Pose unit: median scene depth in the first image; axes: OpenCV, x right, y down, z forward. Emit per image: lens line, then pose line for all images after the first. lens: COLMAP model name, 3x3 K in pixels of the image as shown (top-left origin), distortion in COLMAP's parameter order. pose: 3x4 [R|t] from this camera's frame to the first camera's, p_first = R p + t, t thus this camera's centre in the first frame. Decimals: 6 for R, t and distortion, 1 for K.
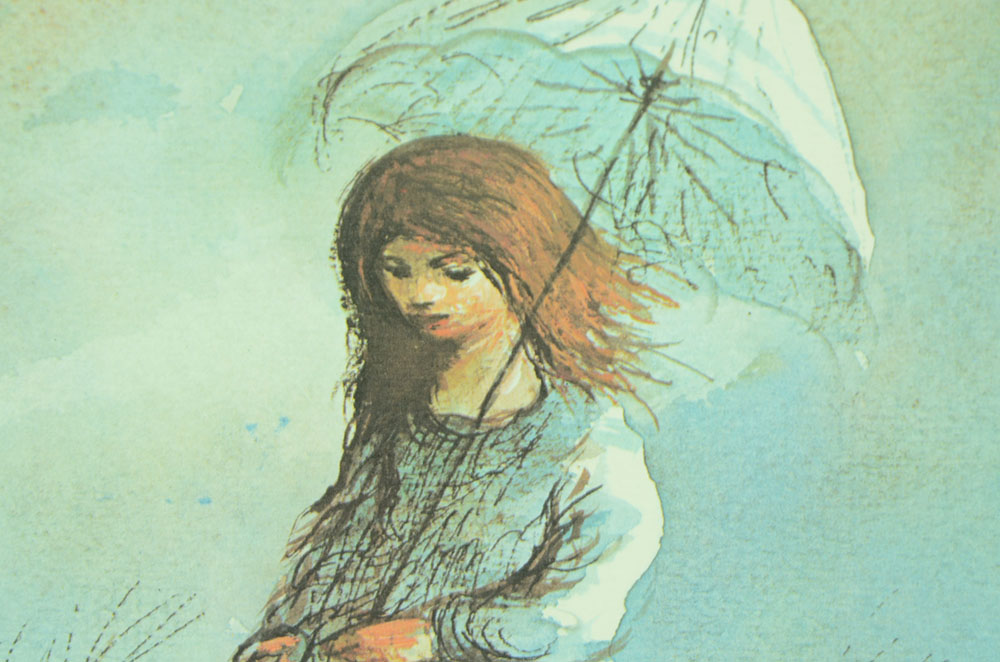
lens RADIAL K [[4506.4, 0, 499.4], [0, 4506.4, 330.7], [0, 0, 1]] dist [0.184448, 0.000000]
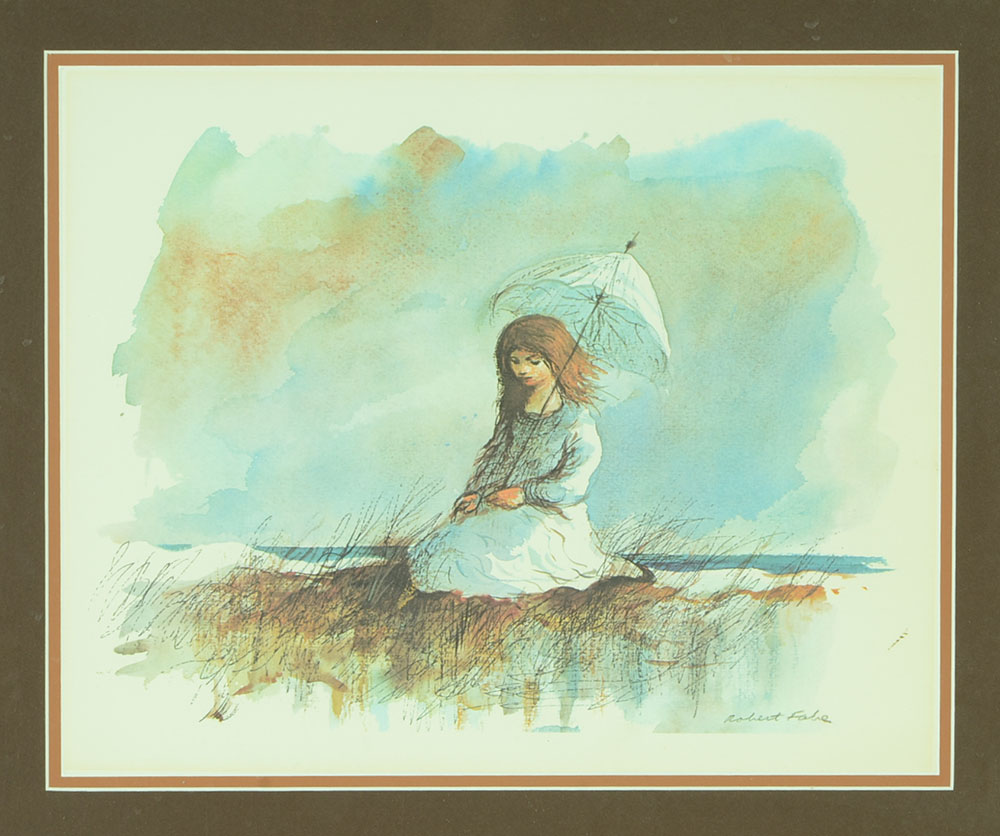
lens RADIAL K [[5105.7, 0, 500.7], [0, 5105.7, 417.7], [0, 0, 1]] dist [0.237433, 0.000000]
pose [[0.999840, 0.012544, 0.012718, -0.075885], [-0.010772, 0.991333, -0.130932, 0.475764], [-0.014251, 0.130774, 0.991310, -2.412948]]
